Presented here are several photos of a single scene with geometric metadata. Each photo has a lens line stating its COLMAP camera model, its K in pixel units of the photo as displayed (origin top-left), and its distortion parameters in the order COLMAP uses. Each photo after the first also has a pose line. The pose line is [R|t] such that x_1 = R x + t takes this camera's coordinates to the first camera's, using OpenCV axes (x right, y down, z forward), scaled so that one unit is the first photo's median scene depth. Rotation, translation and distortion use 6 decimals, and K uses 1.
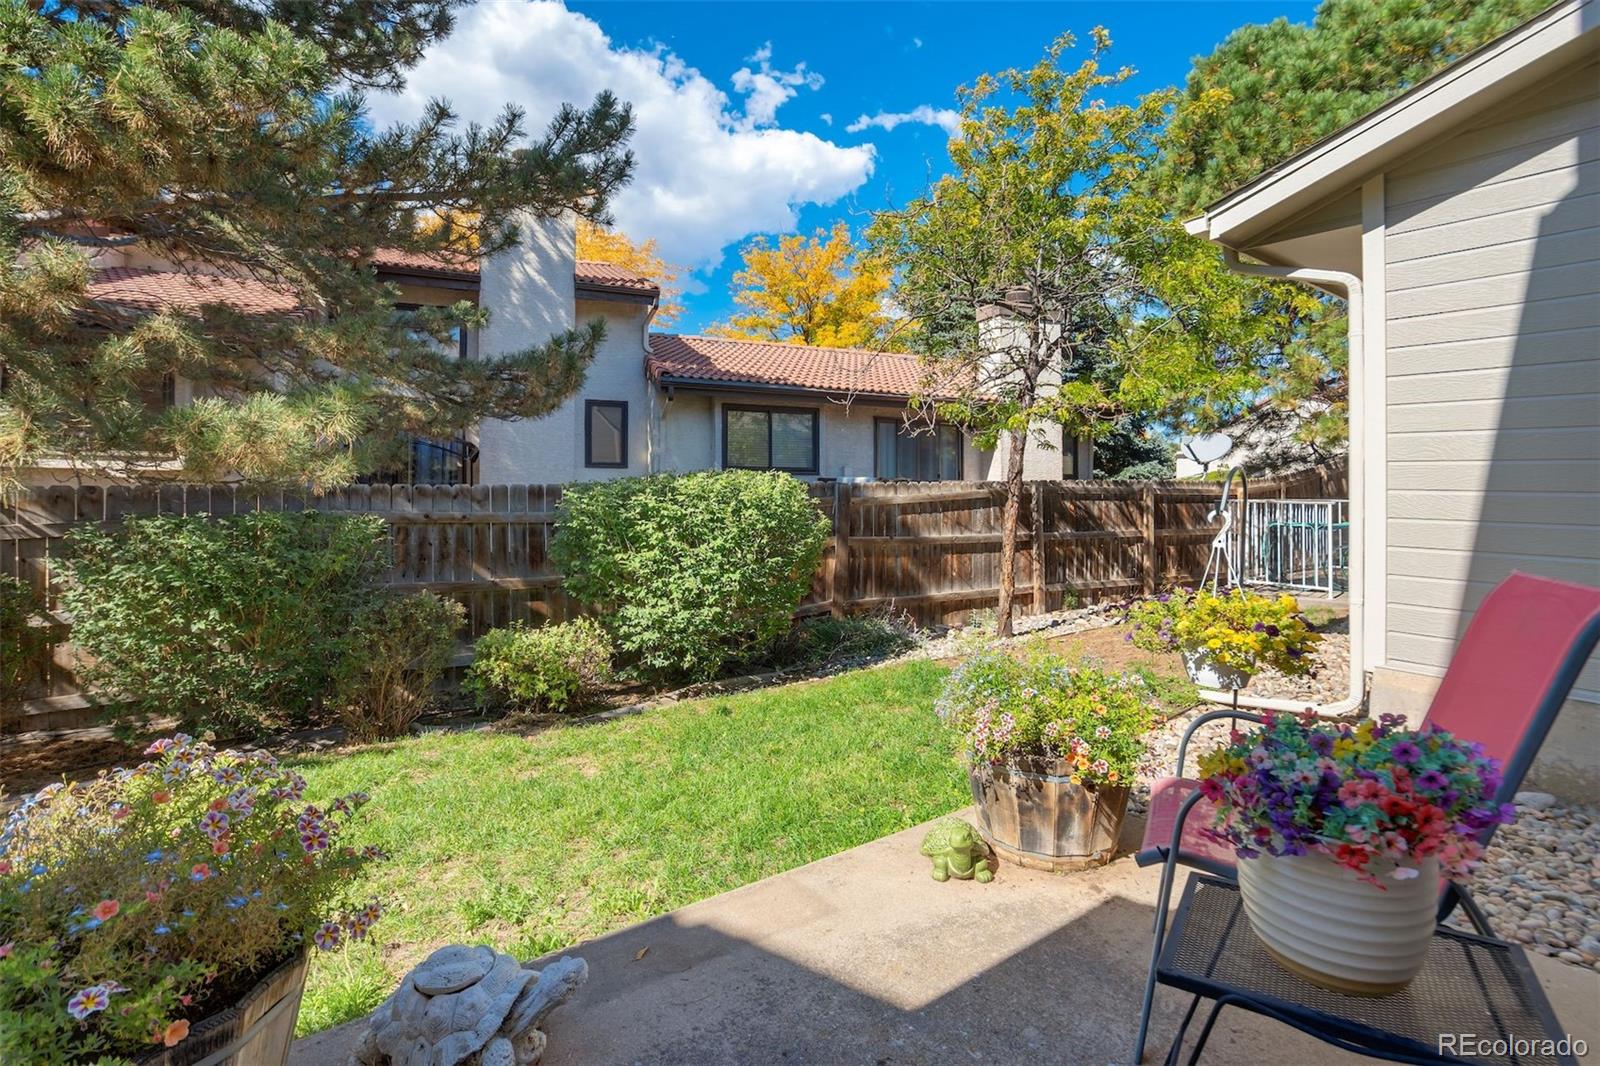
lens RADIAL K [[737.3, 0, 797.4], [0, 737.3, 473.3], [0, 0, 1]] dist [-0.034101, 0.022364]
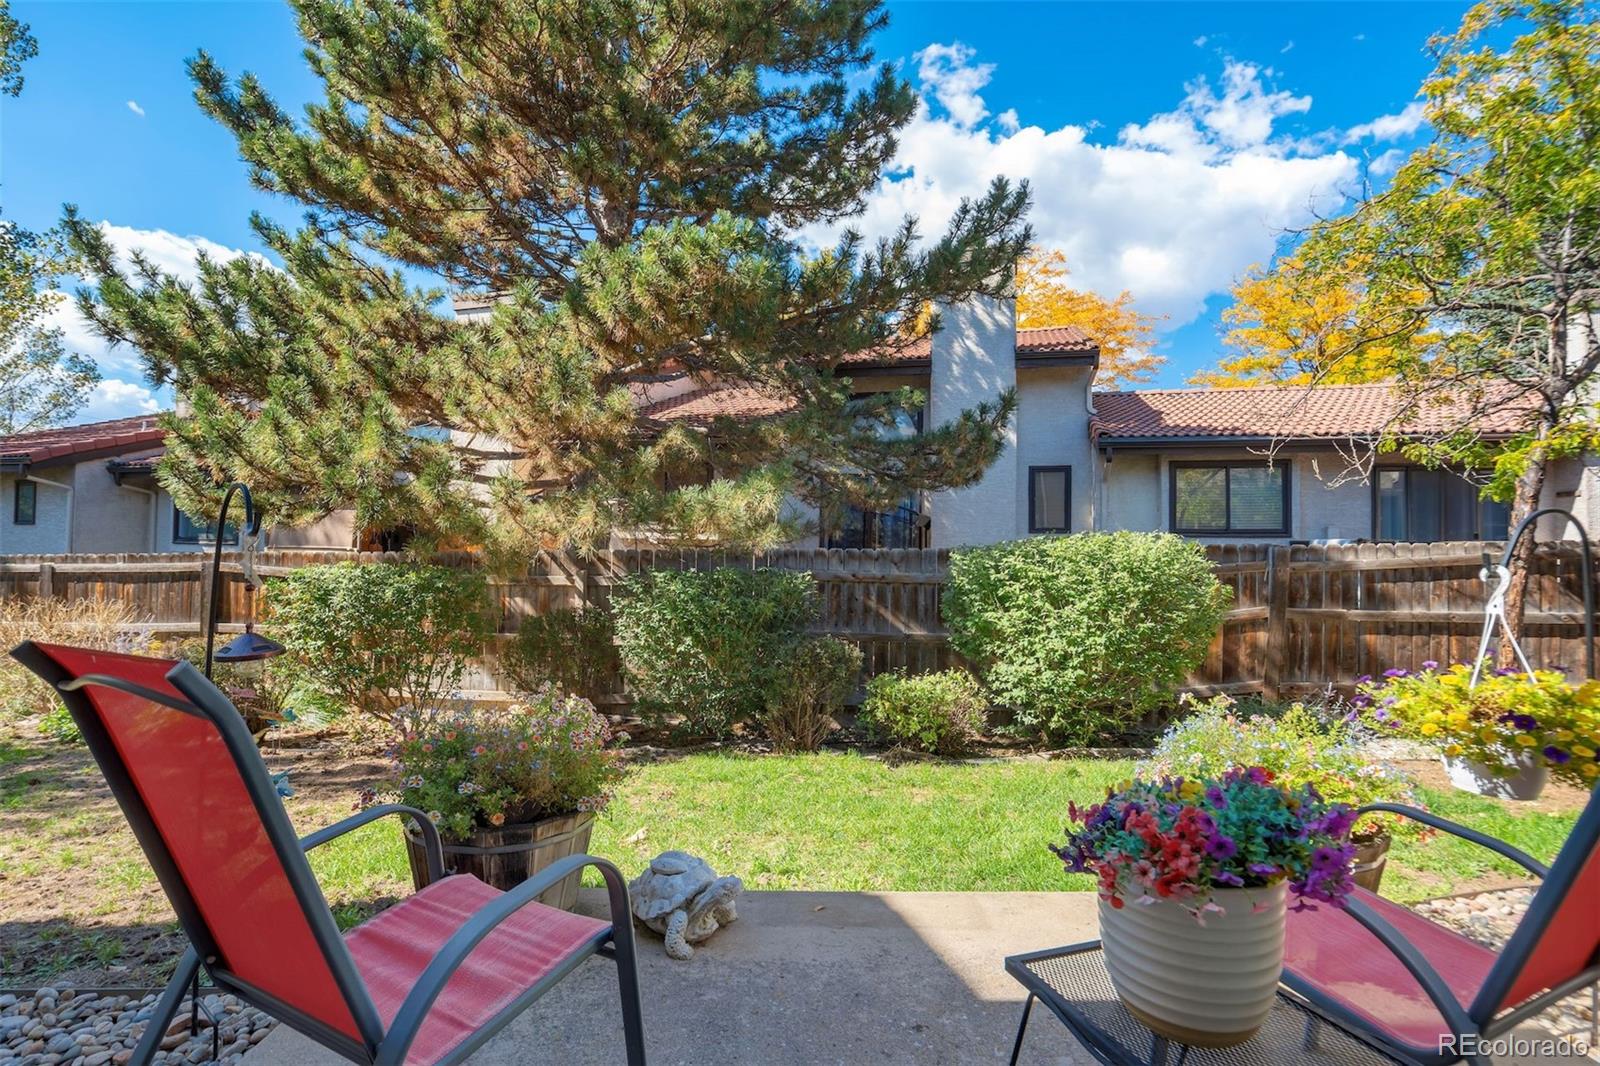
lens RADIAL K [[743.7, 0, 805.4], [0, 743.7, 518.6], [0, 0, 1]] dist [-0.057273, 0.023615]
pose [[0.818218, -0.026941, -0.574276, 0.154239], [0.009908, 0.999414, -0.032769, 0.006816], [0.574822, 0.021122, 0.818006, -0.027169]]
